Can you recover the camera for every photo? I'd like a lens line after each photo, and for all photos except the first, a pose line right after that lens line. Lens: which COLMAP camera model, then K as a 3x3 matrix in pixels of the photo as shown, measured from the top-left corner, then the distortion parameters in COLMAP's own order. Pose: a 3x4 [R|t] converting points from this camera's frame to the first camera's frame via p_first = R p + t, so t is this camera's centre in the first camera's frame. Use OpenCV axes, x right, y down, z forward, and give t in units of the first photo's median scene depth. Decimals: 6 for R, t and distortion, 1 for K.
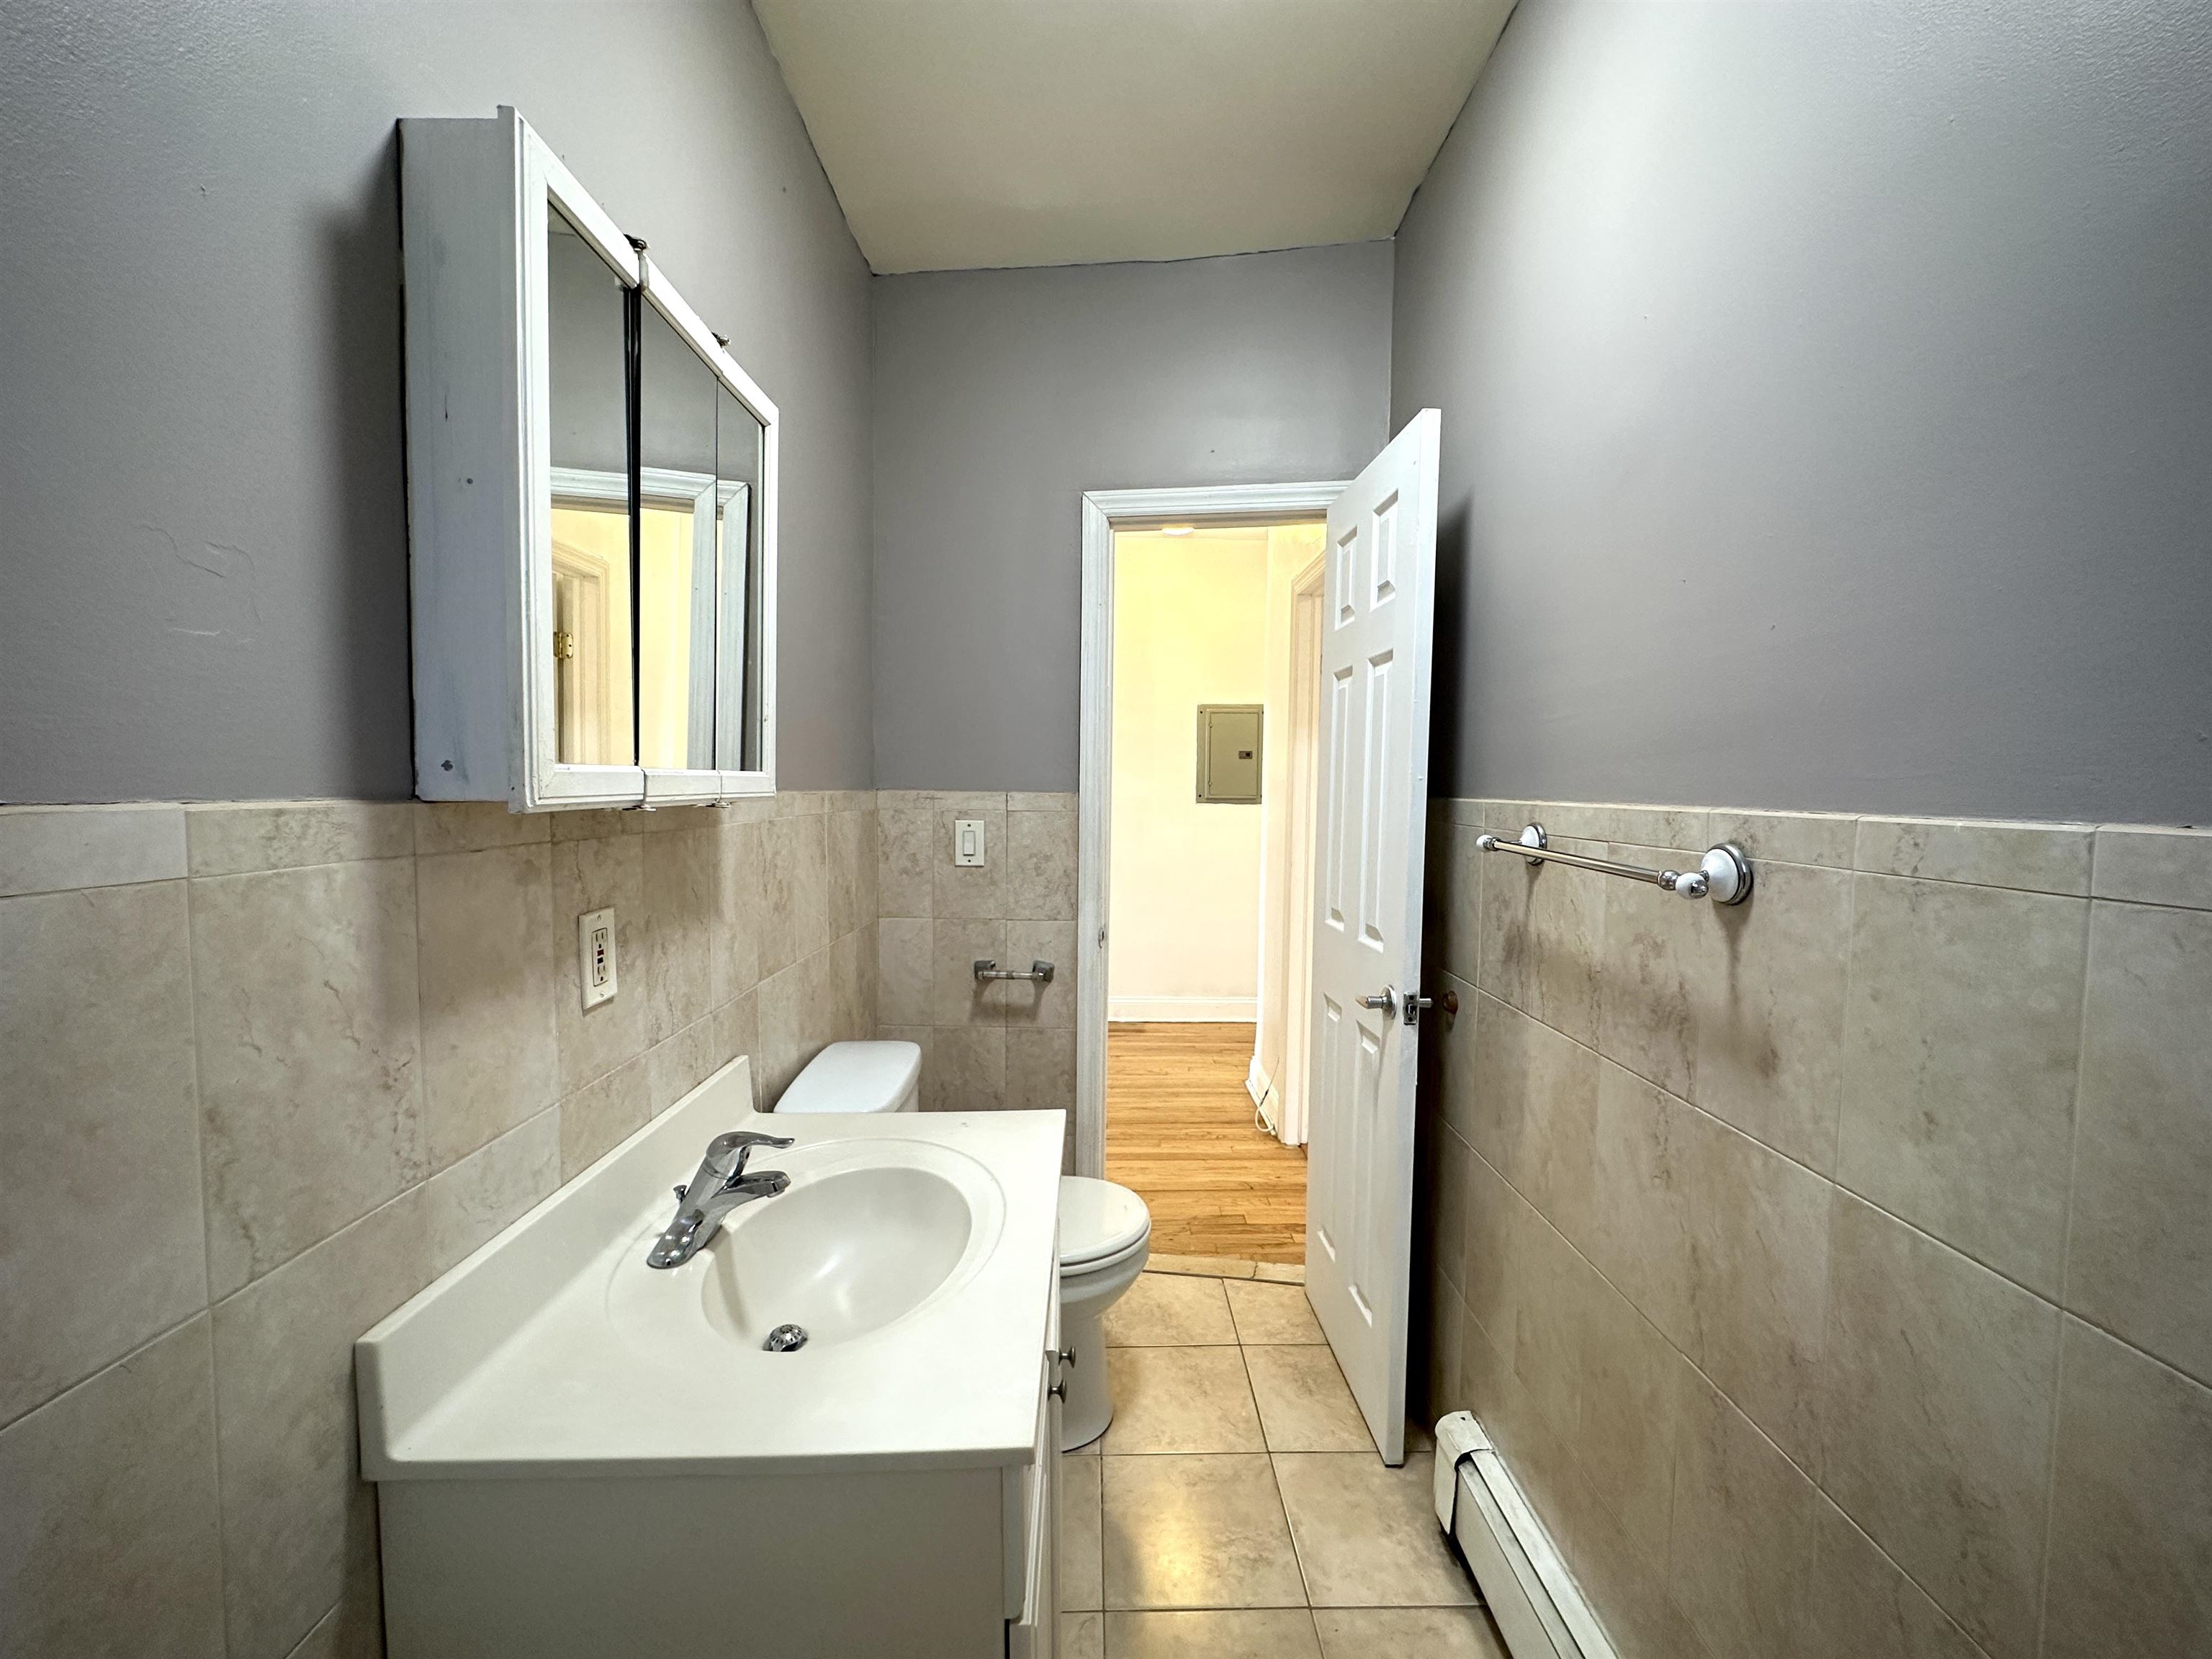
lens RADIAL K [[882.0, 0, 1107.4], [0, 882.0, 827.6], [0, 0, 1]] dist [-0.001835, 0.000090]
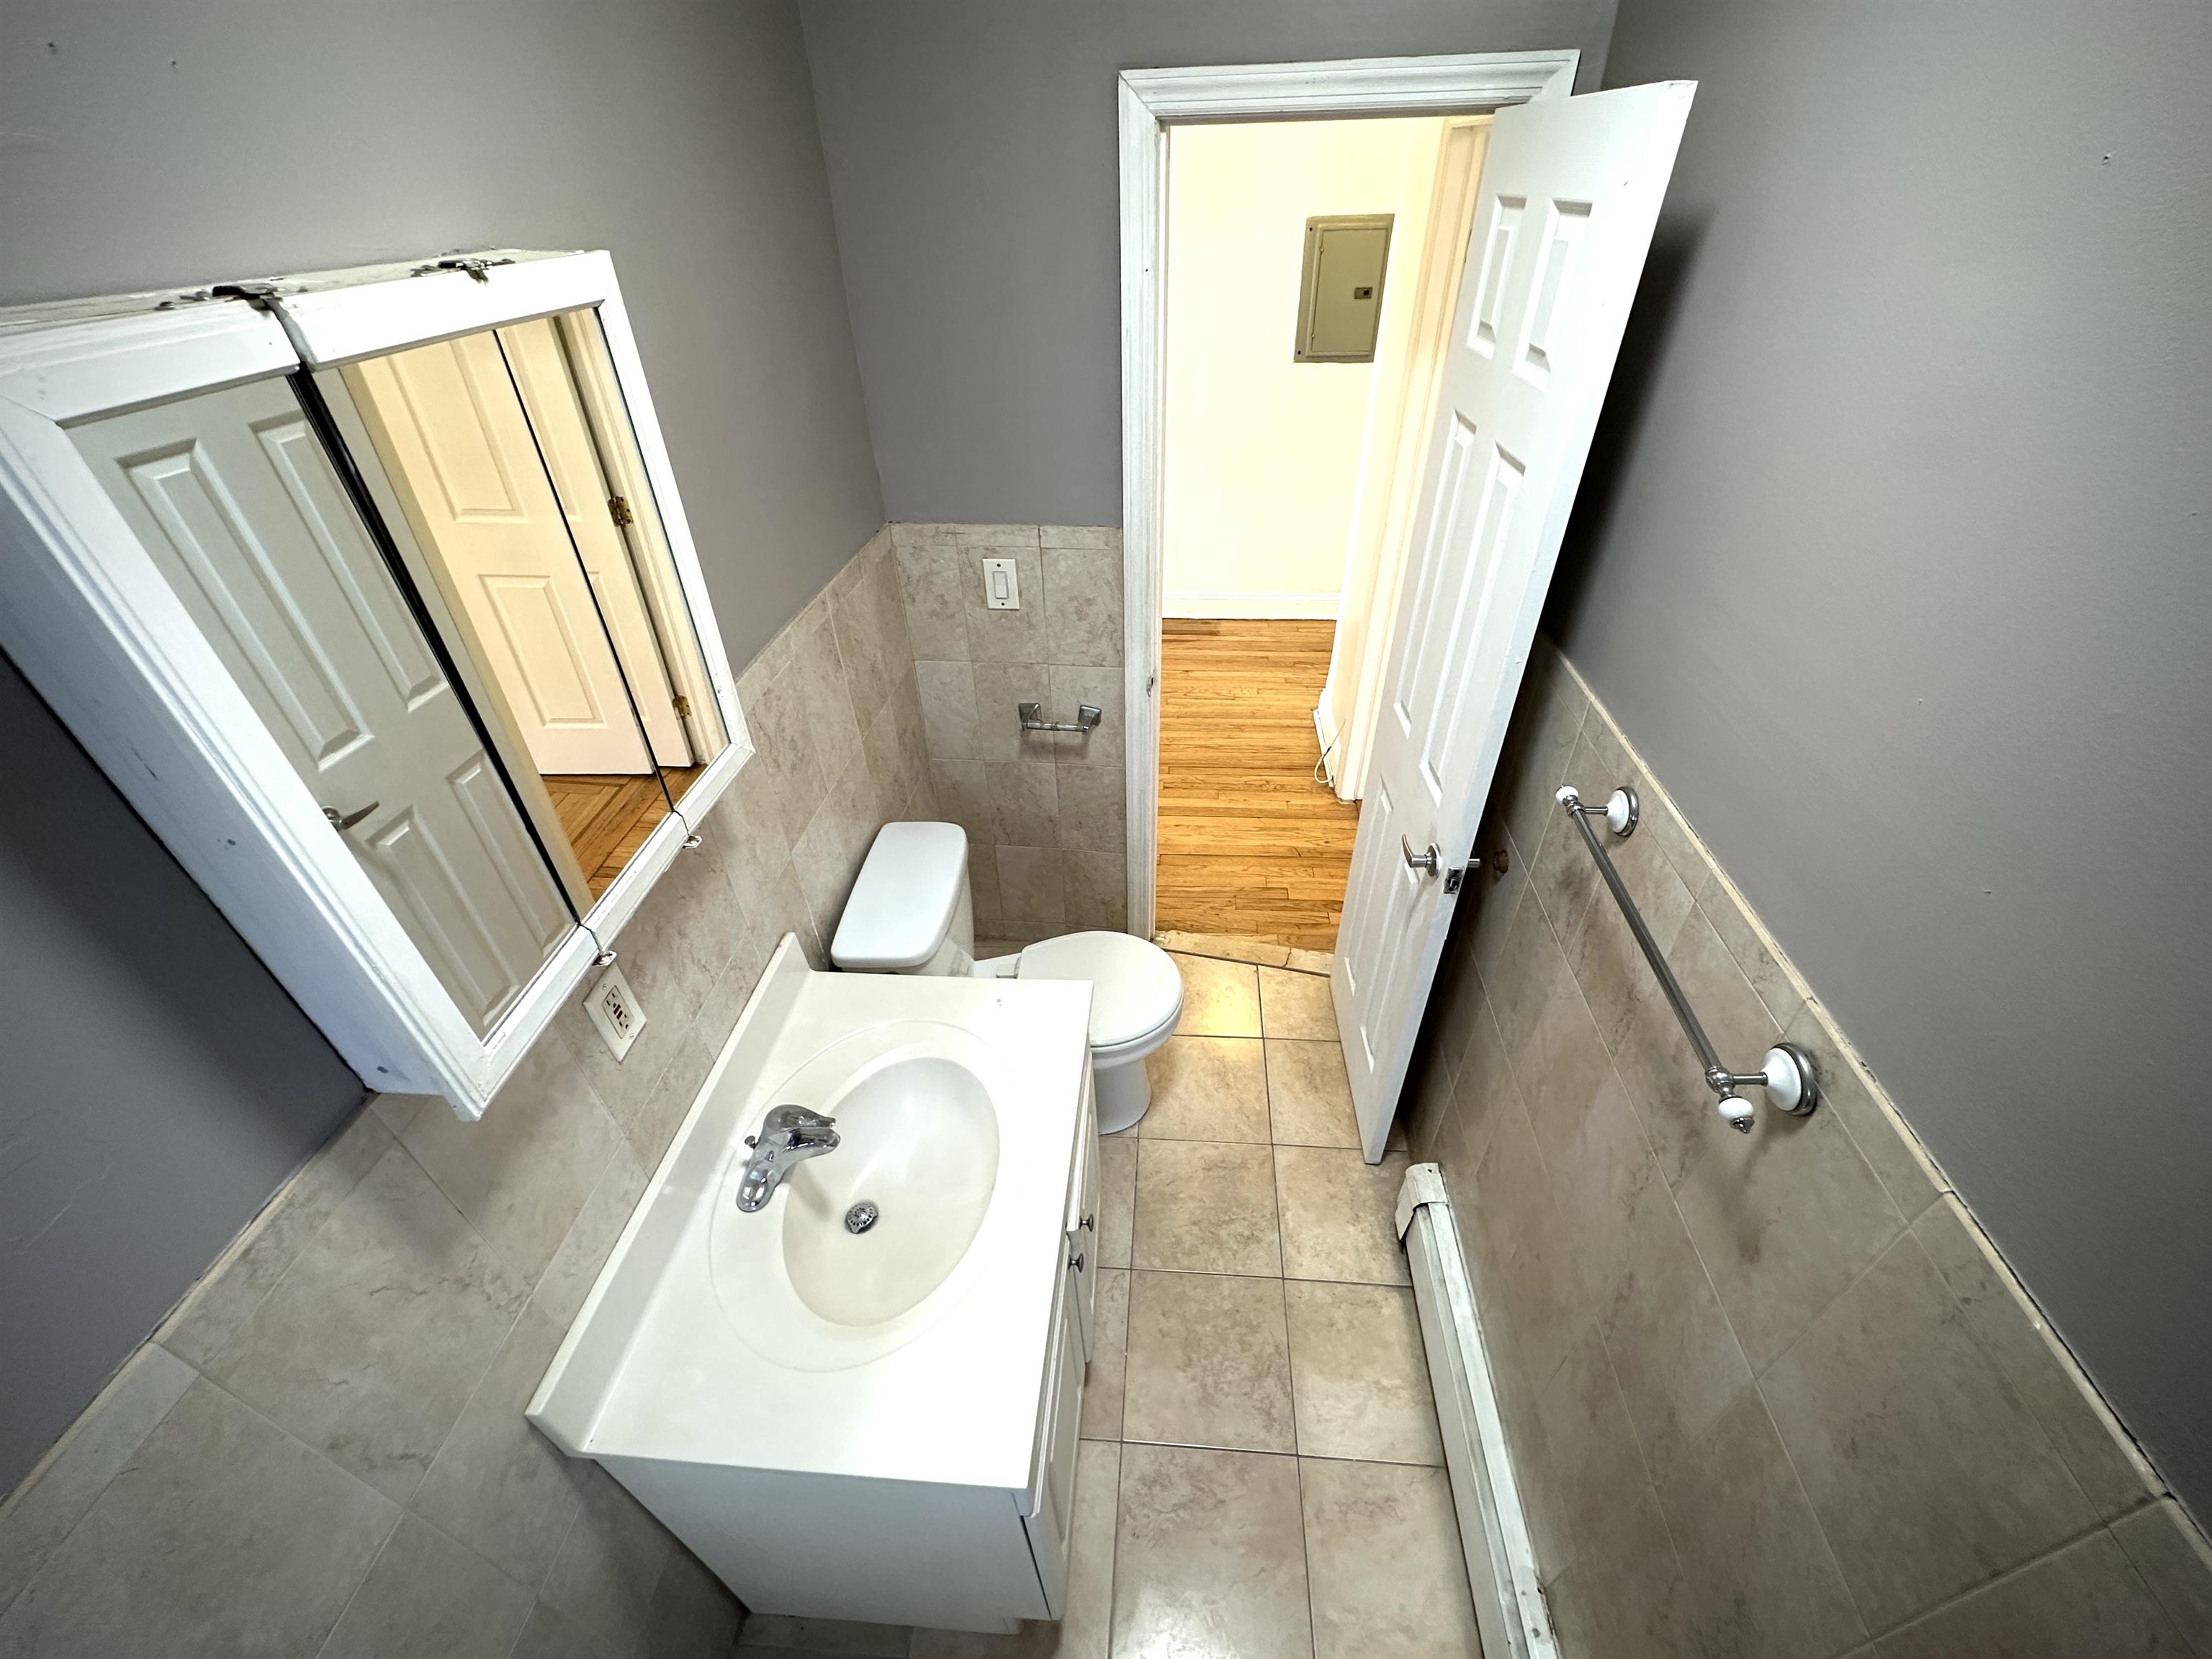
lens RADIAL K [[882.0, 0, 1107.4], [0, 882.0, 827.6], [0, 0, 1]] dist [-0.001835, 0.000090]
pose [[0.994875, 0.029620, -0.096674, 0.047994], [0.029338, 0.830427, 0.556355, -0.303748], [0.096760, -0.556340, 0.825302, 0.161328]]
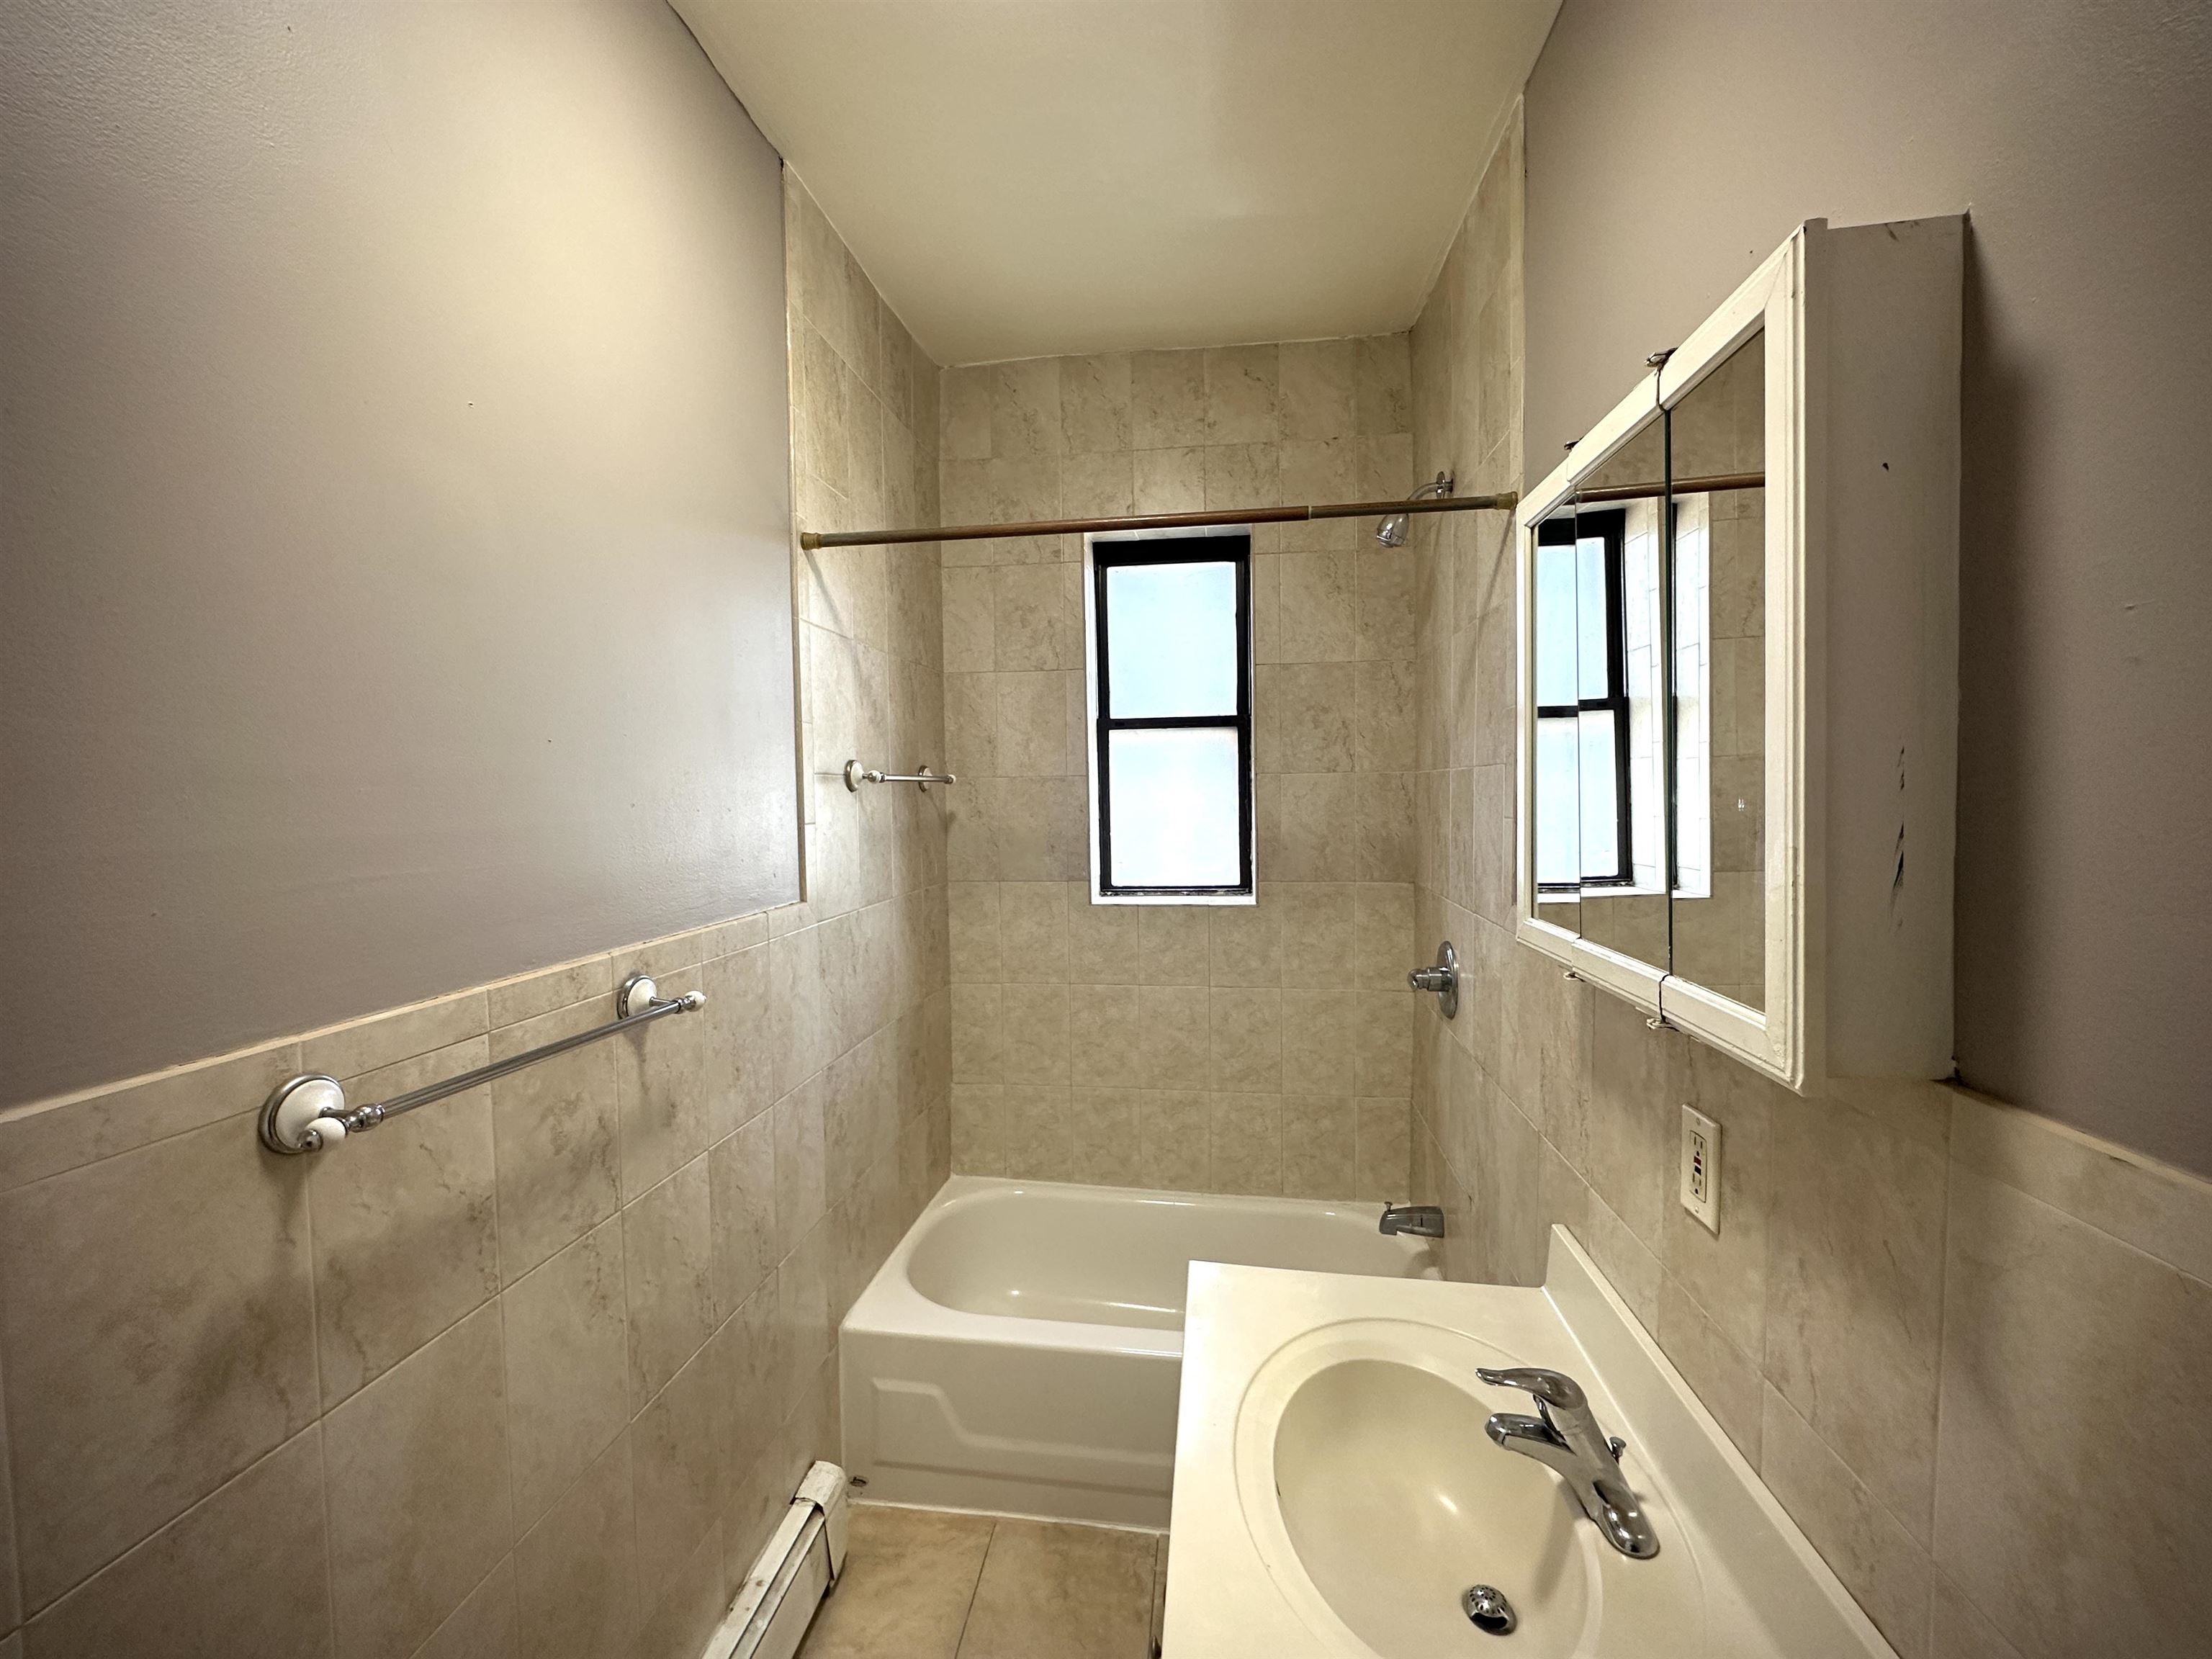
lens RADIAL K [[882.0, 0, 1107.4], [0, 882.0, 827.6], [0, 0, 1]] dist [-0.001835, 0.000090]
pose [[-0.990140, -0.005916, 0.139955, -0.059874], [0.007449, 0.995471, 0.094777, -0.138655], [-0.139882, 0.094885, -0.985612, 0.970005]]
